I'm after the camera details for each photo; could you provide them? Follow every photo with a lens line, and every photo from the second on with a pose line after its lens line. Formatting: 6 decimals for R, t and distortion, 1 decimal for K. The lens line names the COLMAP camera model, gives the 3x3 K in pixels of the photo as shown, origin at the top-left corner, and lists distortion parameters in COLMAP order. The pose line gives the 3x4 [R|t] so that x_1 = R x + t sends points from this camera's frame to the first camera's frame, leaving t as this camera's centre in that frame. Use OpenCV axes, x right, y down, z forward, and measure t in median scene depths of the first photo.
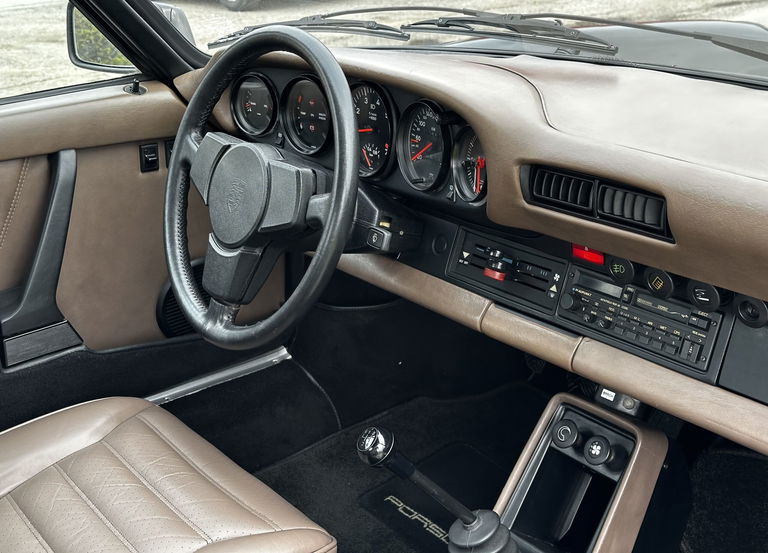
lens RADIAL K [[1054.7, 0, 380.4], [0, 1054.7, 274.4], [0, 0, 1]] dist [0.117867, 0.000000]
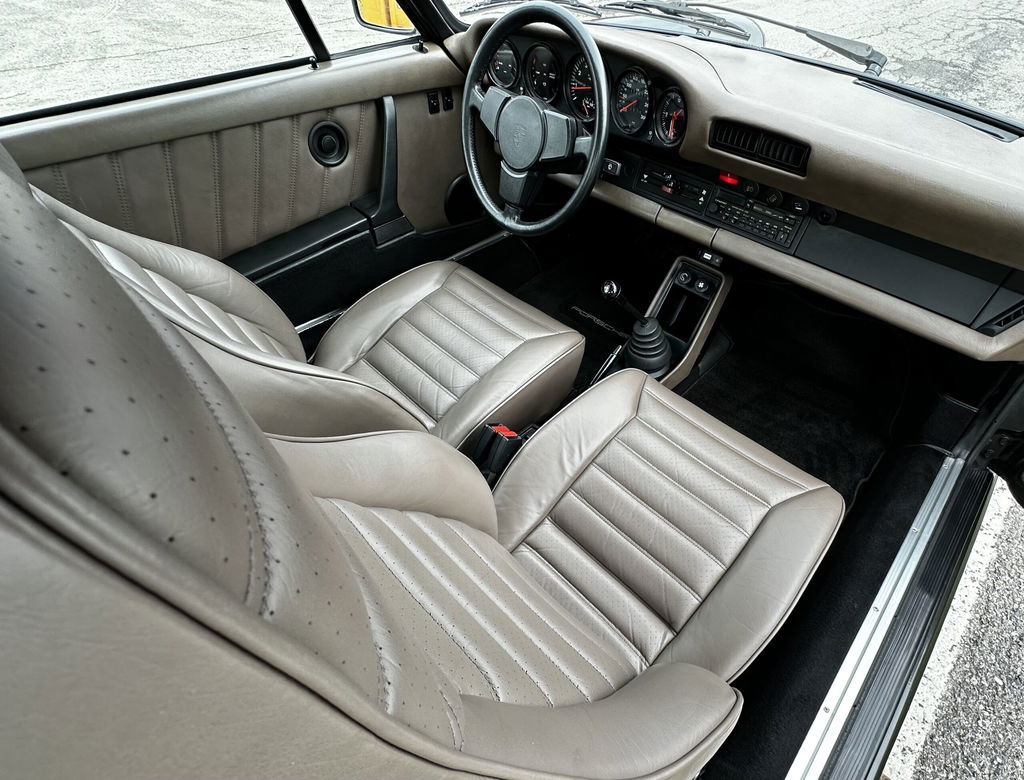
lens RADIAL K [[466.4, 0, 587.5], [0, 466.4, 442.6], [0, 0, 1]] dist [-0.005200, 0.000078]
pose [[0.977777, -0.100414, 0.184038, -0.209653], [-0.005919, 0.864263, 0.503005, -0.025115], [-0.209566, -0.492916, 0.844462, 0.125256]]
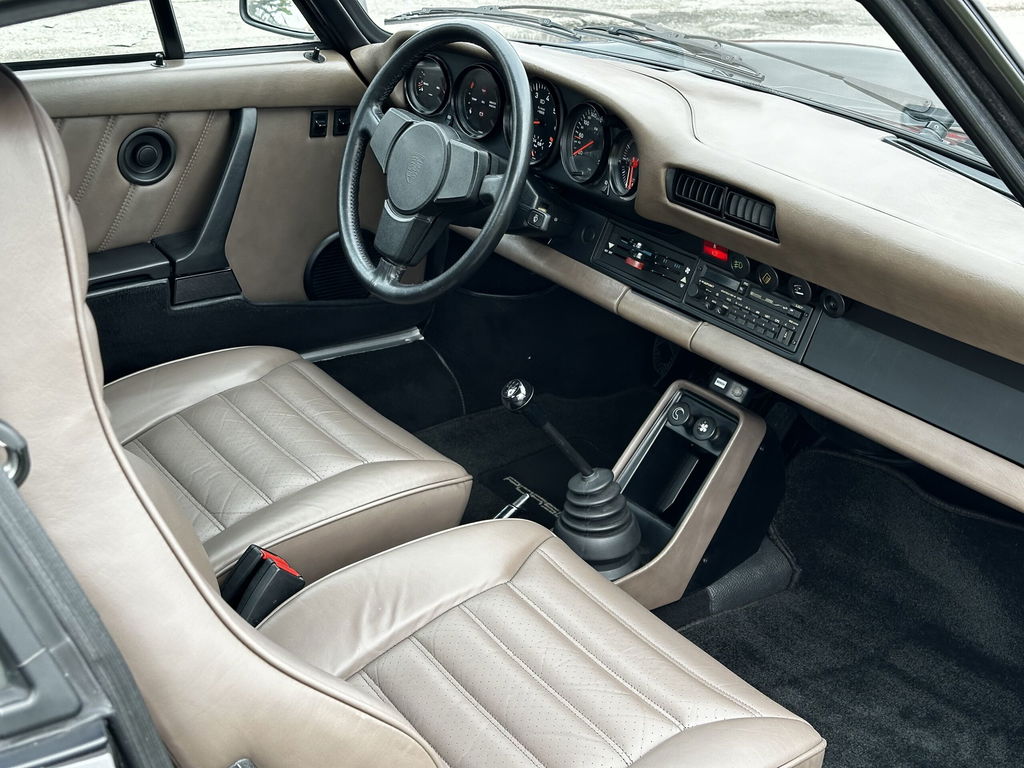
lens RADIAL K [[1393.5, 0, 517.4], [0, 1393.5, 390.1], [0, 0, 1]] dist [0.120807, 0.000000]
pose [[0.993298, 0.110335, 0.034417, -0.052002], [-0.112105, 0.992193, 0.054634, 0.064416], [-0.028121, -0.058127, 0.997913, -0.486402]]
